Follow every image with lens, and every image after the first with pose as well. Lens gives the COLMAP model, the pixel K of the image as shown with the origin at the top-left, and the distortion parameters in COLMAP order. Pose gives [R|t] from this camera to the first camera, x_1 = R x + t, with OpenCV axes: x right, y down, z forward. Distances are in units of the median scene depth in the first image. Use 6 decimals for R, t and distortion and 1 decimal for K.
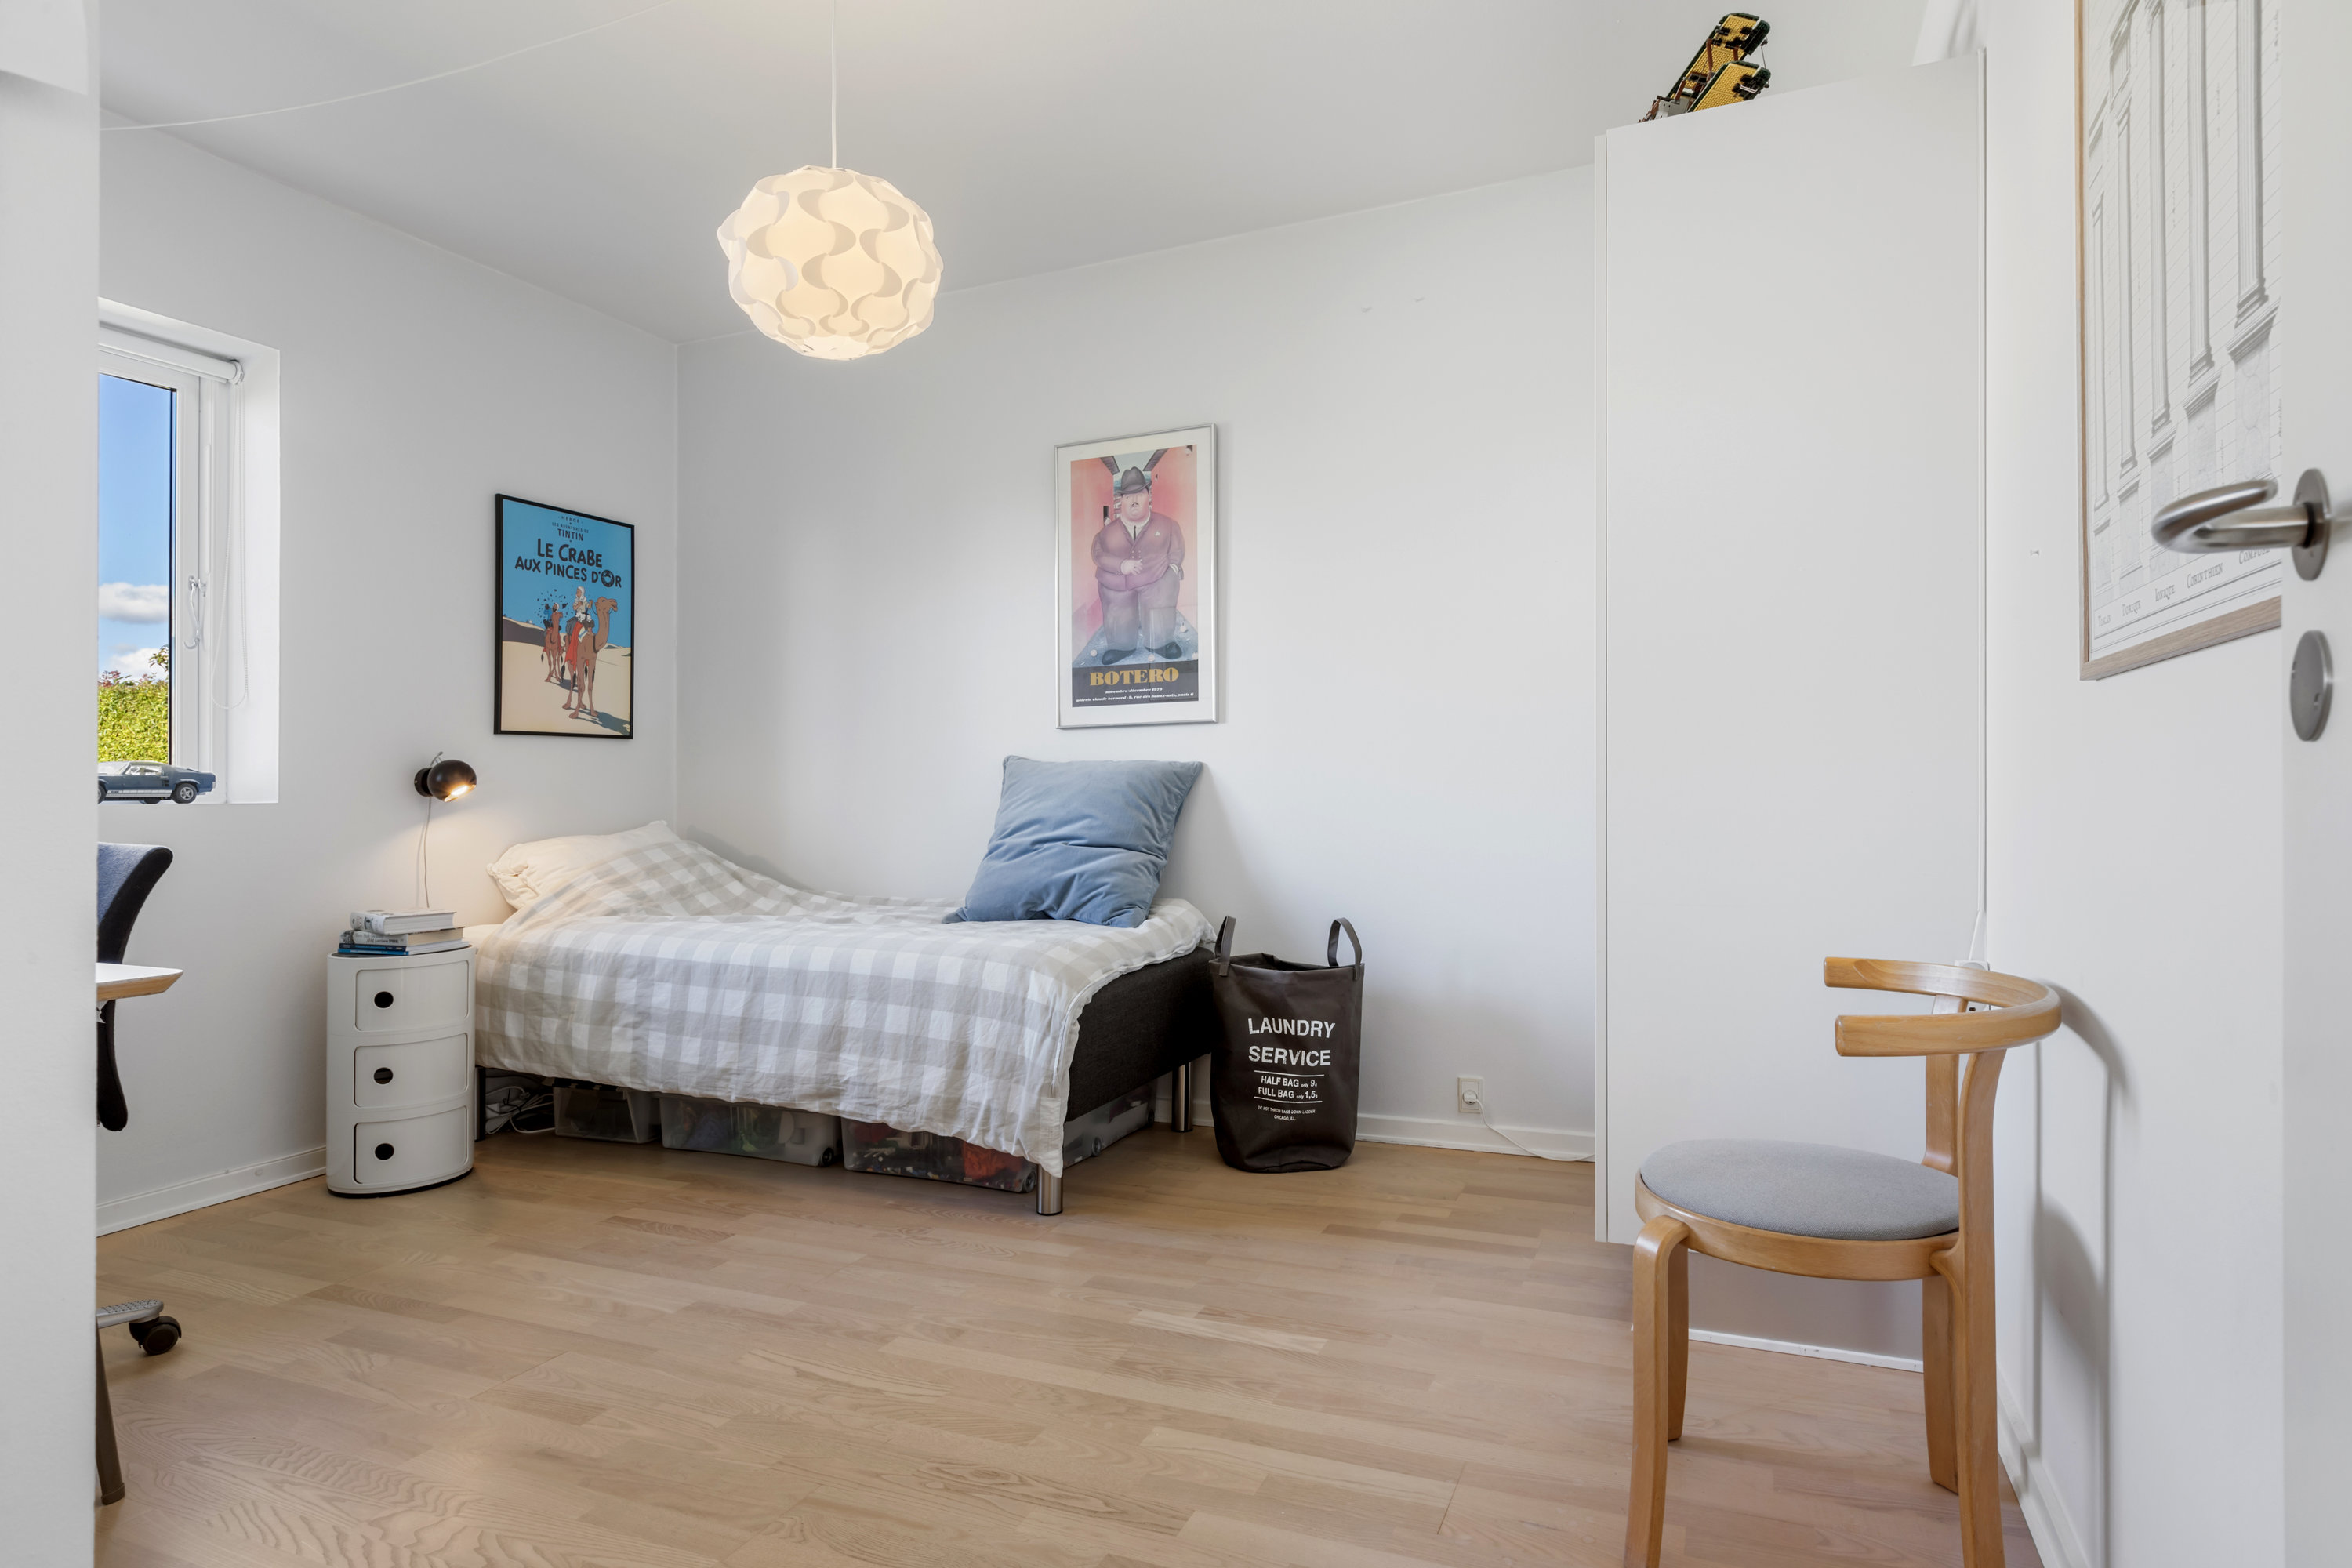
lens RADIAL K [[1317.8, 0, 1176.8], [0, 1317.8, 786.5], [0, 0, 1]] dist [-0.004563, -0.000389]
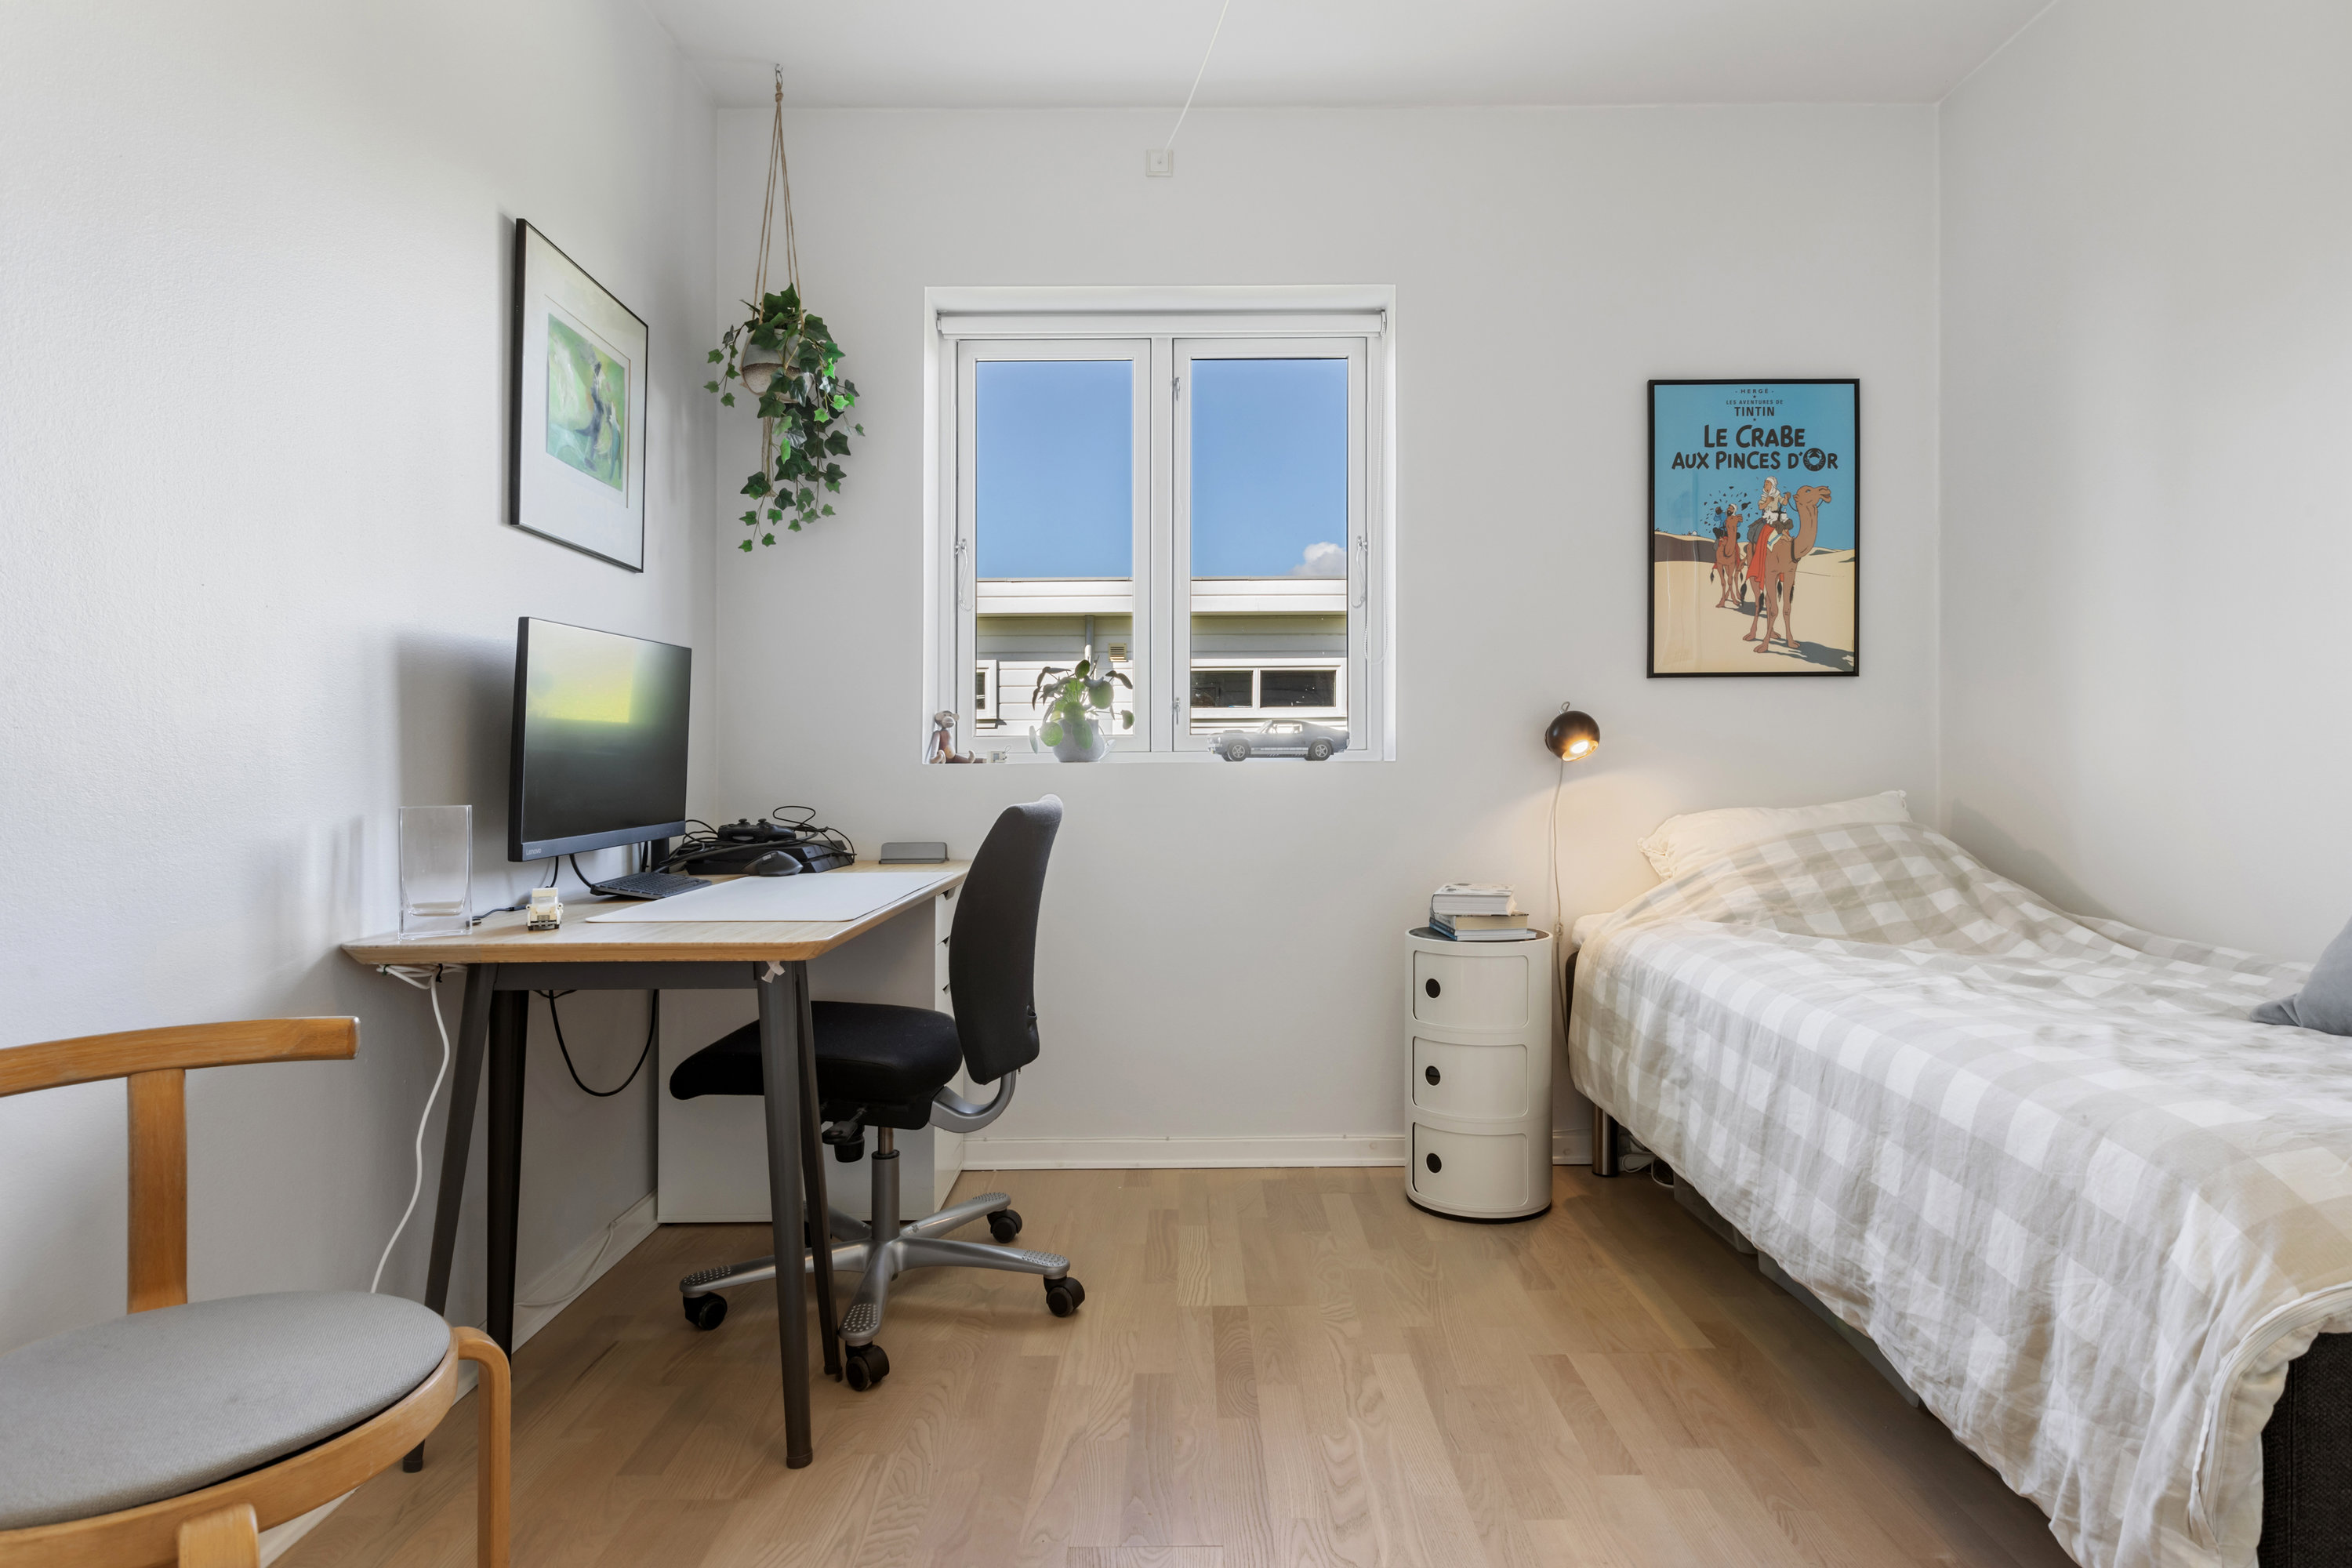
lens RADIAL K [[1296.2, 0, 1191.4], [0, 1296.2, 742.0], [0, 0, 1]] dist [0.002771, -0.003433]
pose [[0.397914, -0.004716, -0.917410, 0.120566], [0.003928, 0.999986, -0.003437, 0.001287], [0.917414, -0.002236, 0.397928, 0.505882]]
